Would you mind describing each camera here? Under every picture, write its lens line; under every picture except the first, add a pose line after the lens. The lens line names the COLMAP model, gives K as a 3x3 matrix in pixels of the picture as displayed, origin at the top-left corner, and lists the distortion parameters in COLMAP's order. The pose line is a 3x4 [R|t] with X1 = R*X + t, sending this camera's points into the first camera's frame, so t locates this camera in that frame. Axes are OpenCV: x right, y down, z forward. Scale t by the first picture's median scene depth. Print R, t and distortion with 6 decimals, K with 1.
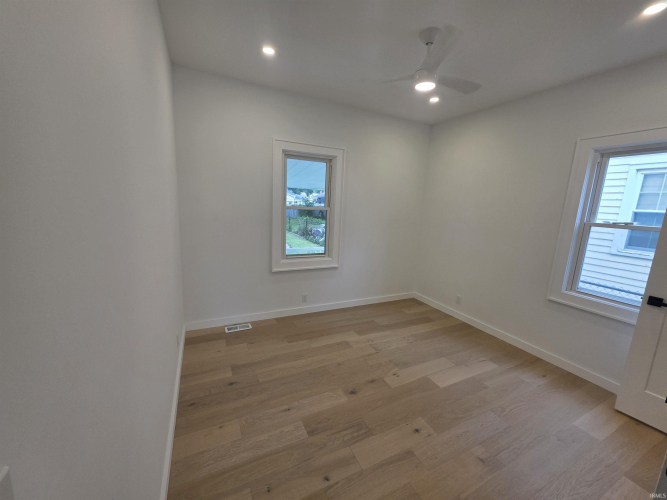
lens RADIAL K [[265.2, 0, 331.9], [0, 265.2, 248.7], [0, 0, 1]] dist [0.004089, -0.000240]
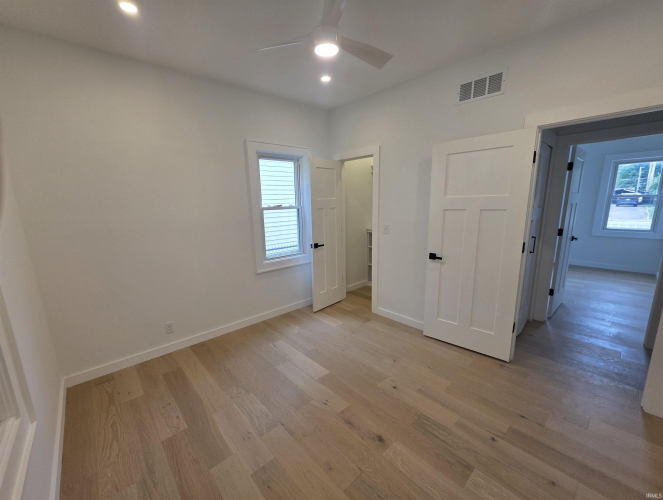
lens RADIAL K [[263.6, 0, 338.2], [0, 263.6, 247.8], [0, 0, 1]] dist [0.004089, -0.000240]
pose [[-0.266271, -0.217940, 0.938937, -0.408508], [0.176604, 0.946583, 0.269798, -0.187928], [-0.947582, 0.237659, -0.213558, 0.939365]]
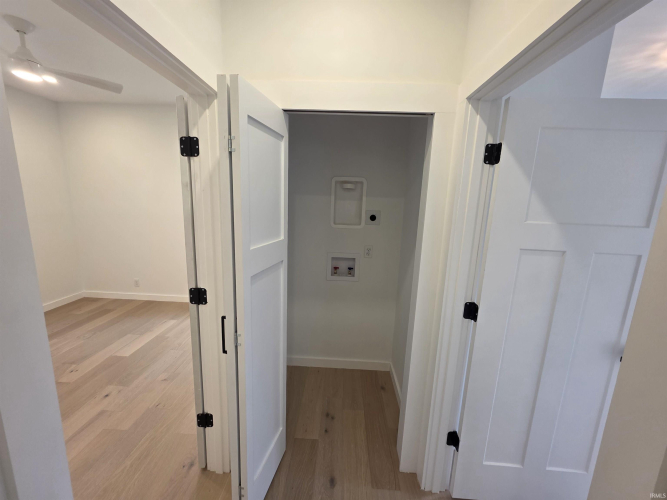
lens RADIAL K [[265.2, 0, 329.9], [0, 265.2, 244.7], [0, 0, 1]] dist [0.004089, -0.000240]
pose [[0.480677, -0.187742, 0.856564, -0.057336], [0.146421, 0.980283, 0.132692, 0.019487], [-0.864587, 0.061637, 0.498689, -0.322196]]
